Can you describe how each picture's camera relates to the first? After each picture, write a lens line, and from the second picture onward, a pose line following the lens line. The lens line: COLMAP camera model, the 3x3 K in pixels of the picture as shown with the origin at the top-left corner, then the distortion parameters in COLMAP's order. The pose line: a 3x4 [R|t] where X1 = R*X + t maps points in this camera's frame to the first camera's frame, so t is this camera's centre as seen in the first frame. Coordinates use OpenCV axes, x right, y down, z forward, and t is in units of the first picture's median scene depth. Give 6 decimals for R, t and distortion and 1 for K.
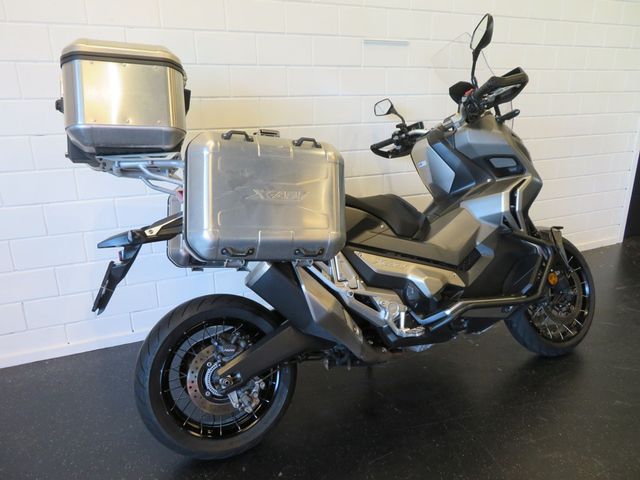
lens RADIAL K [[459.9, 0, 320.0], [0, 459.9, 240.0], [0, 0, 1]] dist [-0.000183, -0.006303]
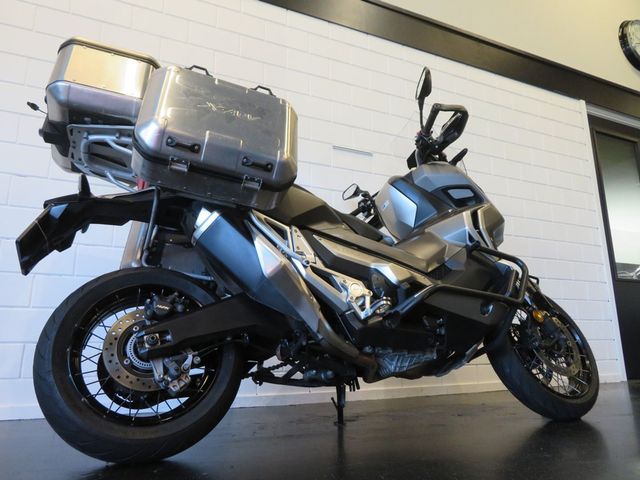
lens RADIAL K [[459.9, 0, 320.0], [0, 459.9, 240.0], [0, 0, 1]] dist [-0.000183, -0.006303]
pose [[0.999873, 0.009394, 0.012851, 0.068423], [-0.001787, 0.868442, -0.495787, 0.454099], [-0.015817, 0.495701, 0.868349, 0.155269]]
